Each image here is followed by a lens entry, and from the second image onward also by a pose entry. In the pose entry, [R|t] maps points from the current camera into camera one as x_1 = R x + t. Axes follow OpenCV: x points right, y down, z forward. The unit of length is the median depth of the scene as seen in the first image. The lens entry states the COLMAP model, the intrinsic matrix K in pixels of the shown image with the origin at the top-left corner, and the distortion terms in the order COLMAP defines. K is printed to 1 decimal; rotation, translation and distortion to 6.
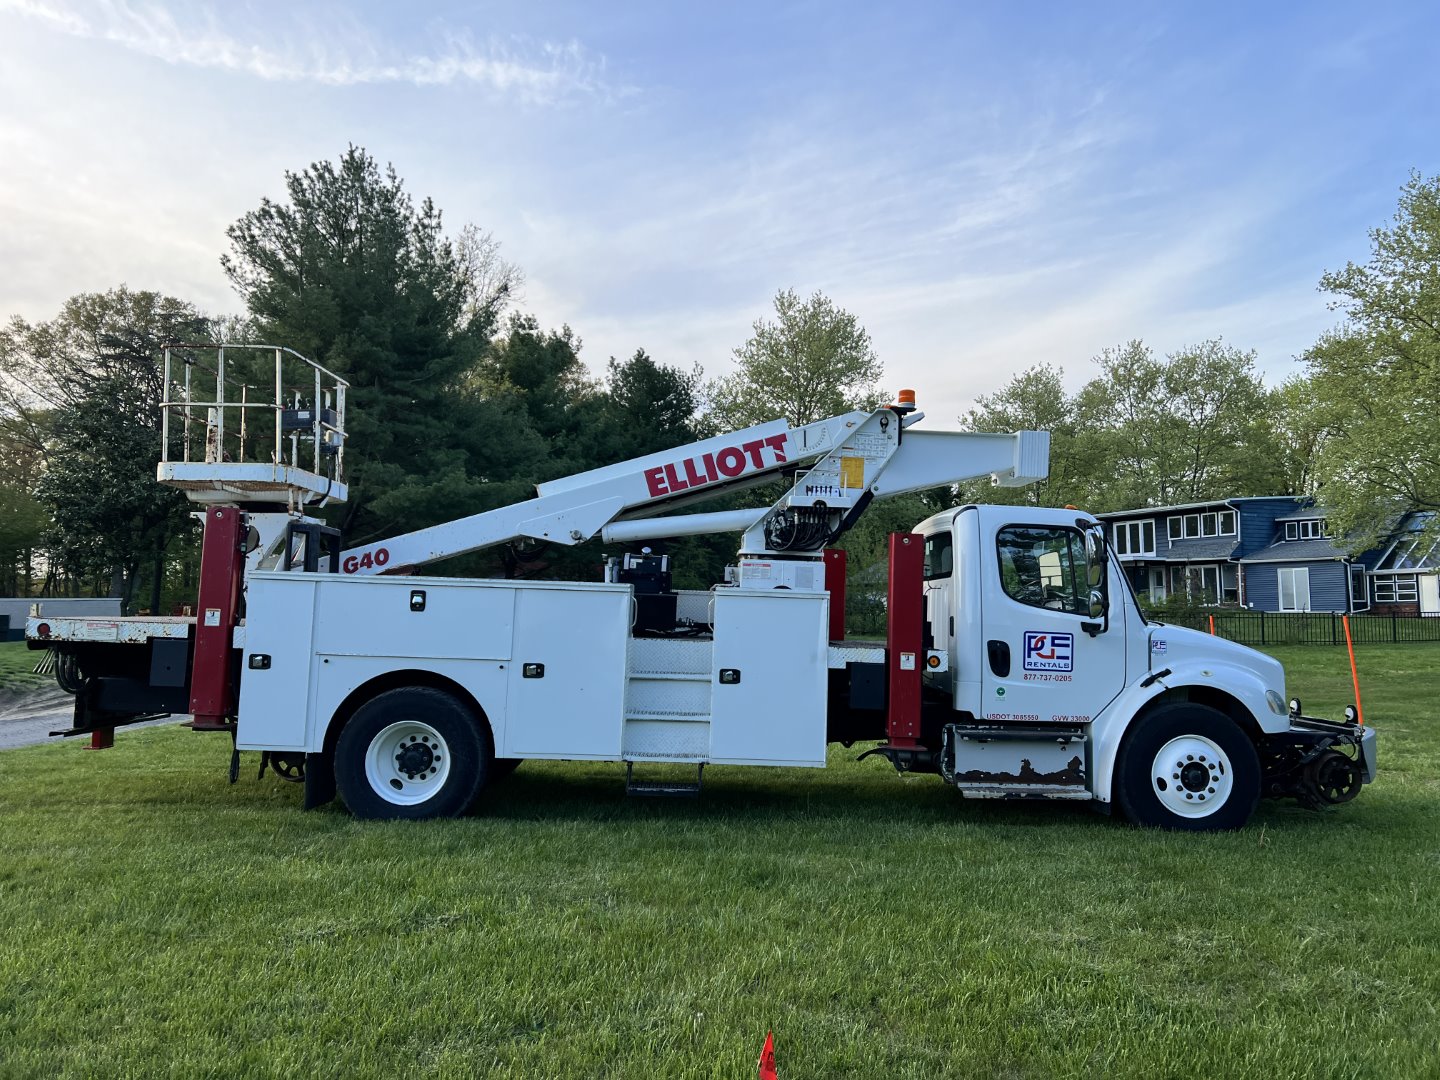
lens RADIAL K [[1080.5, 0, 721.9], [0, 1080.5, 541.7], [0, 0, 1]] dist [0.055028, -0.054973]
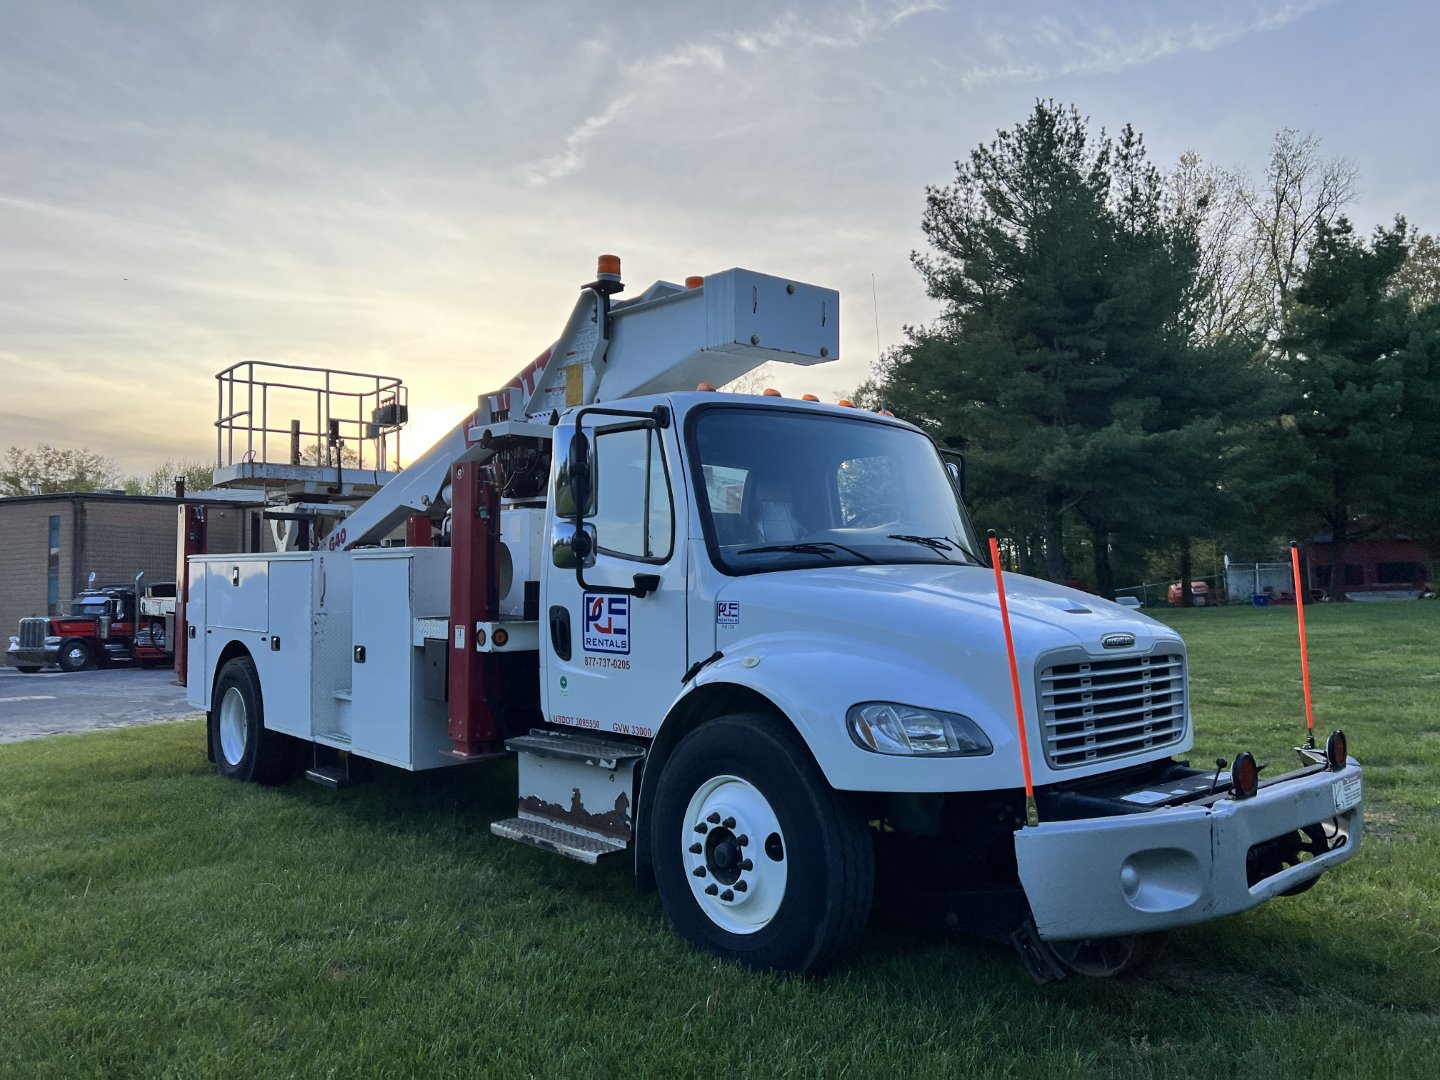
lens RADIAL K [[1080.5, 0, 720.4], [0, 1080.5, 543.9], [0, 0, 1]] dist [0.055028, -0.054973]
pose [[0.655670, -0.055279, -0.753021, 0.819508], [0.073543, 0.997250, -0.009172, 0.066557], [0.751458, -0.049365, 0.657932, 0.638147]]
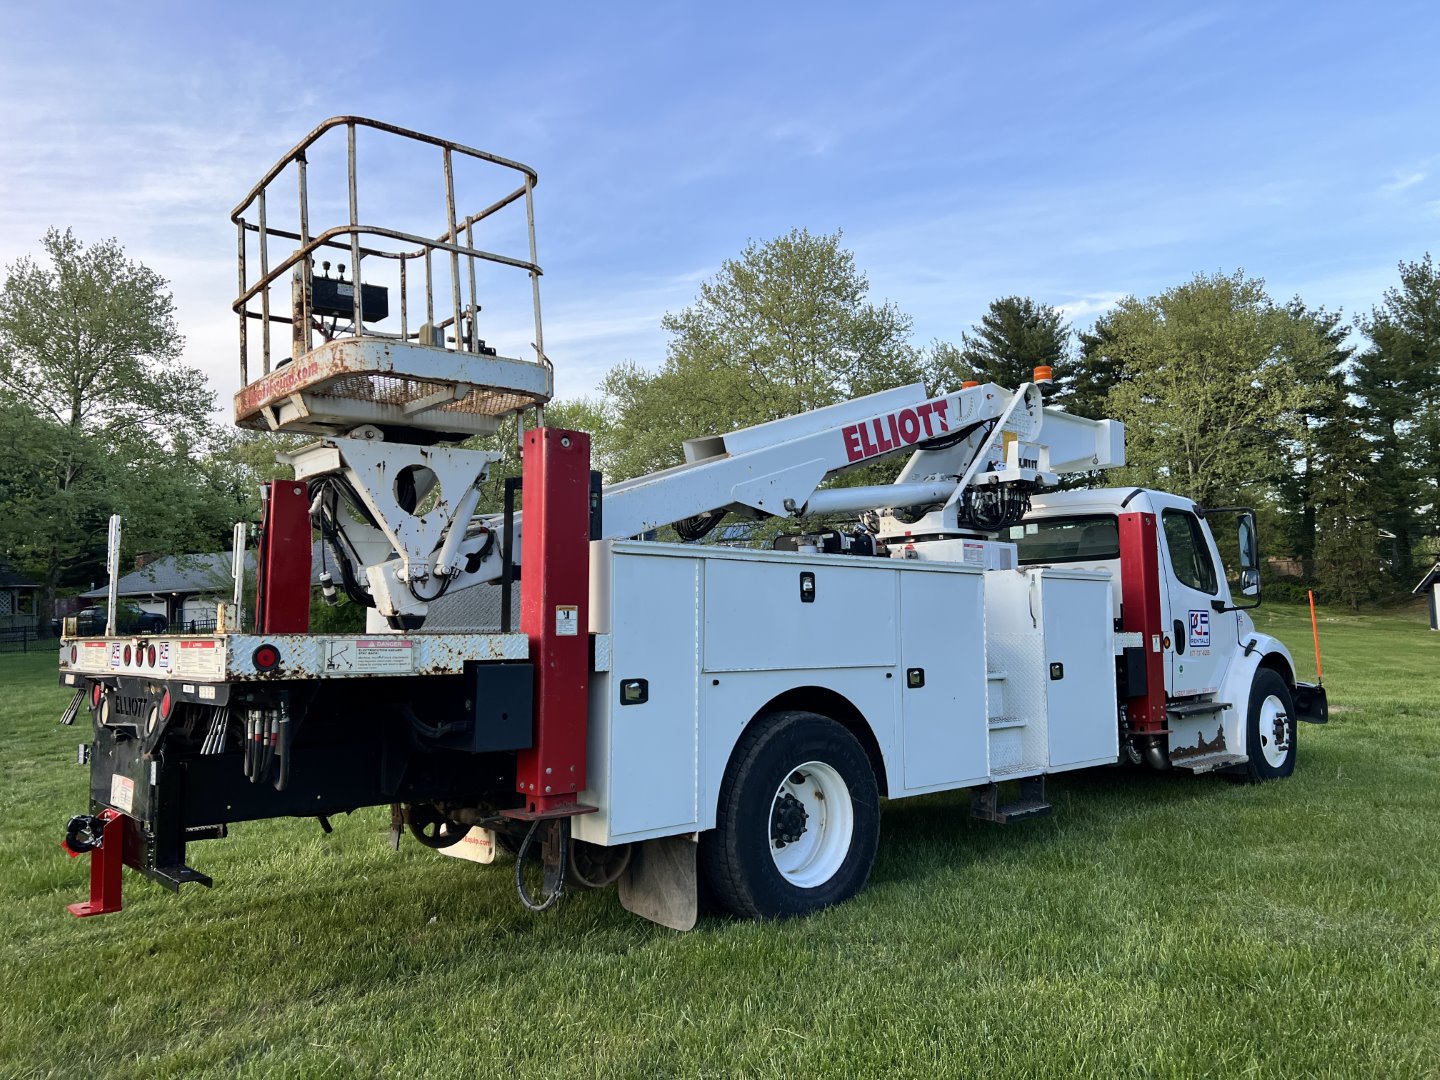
lens RADIAL K [[1080.5, 0, 712.6], [0, 1080.5, 551.4], [0, 0, 1]] dist [0.055028, -0.054973]
pose [[0.755750, 0.008584, 0.654804, -0.757303], [-0.008972, 0.999956, -0.002753, 0.033106], [-0.654799, -0.003795, 0.755793, 0.505773]]
